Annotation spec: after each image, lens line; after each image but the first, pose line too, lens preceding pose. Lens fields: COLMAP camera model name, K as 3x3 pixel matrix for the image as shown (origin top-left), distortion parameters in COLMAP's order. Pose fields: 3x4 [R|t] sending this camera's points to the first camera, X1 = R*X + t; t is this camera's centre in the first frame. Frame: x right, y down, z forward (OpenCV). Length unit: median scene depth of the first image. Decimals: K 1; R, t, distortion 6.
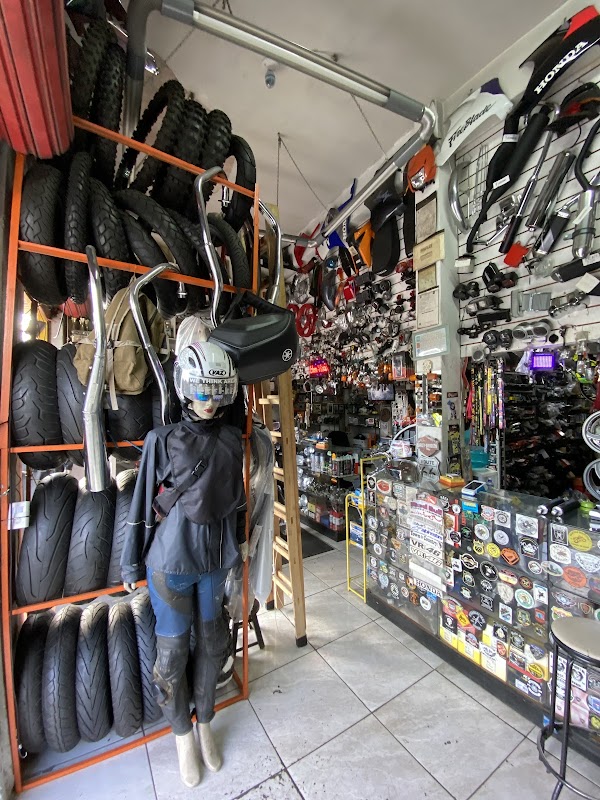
lens RADIAL K [[320.9, 0, 305.1], [0, 320.9, 404.4], [0, 0, 1]] dist [-0.001397, -0.000156]
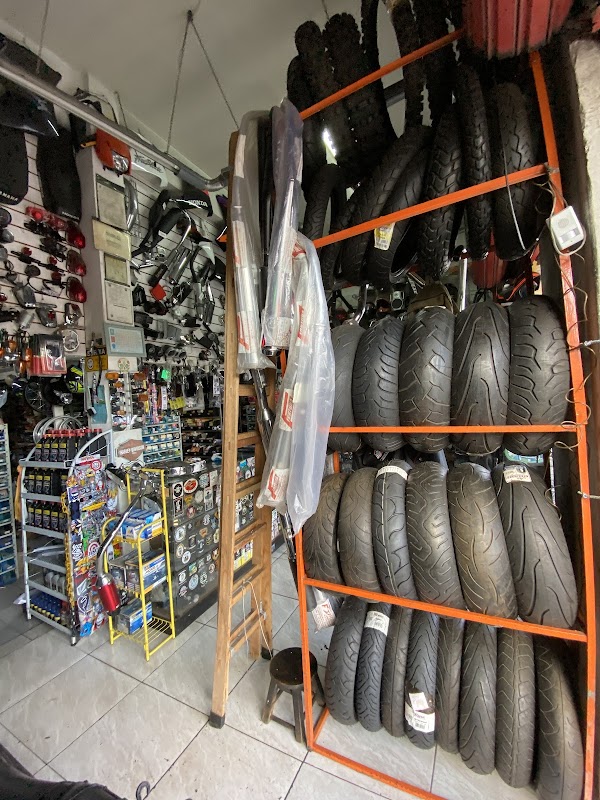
lens RADIAL K [[320.9, 0, 304.2], [0, 320.9, 398.3], [0, 0, 1]] dist [-0.001397, -0.000156]
pose [[-0.514093, 0.029031, 0.857243, -0.756473], [0.058568, 0.998283, 0.001316, 0.006394], [-0.855733, 0.050884, -0.514910, 1.149089]]
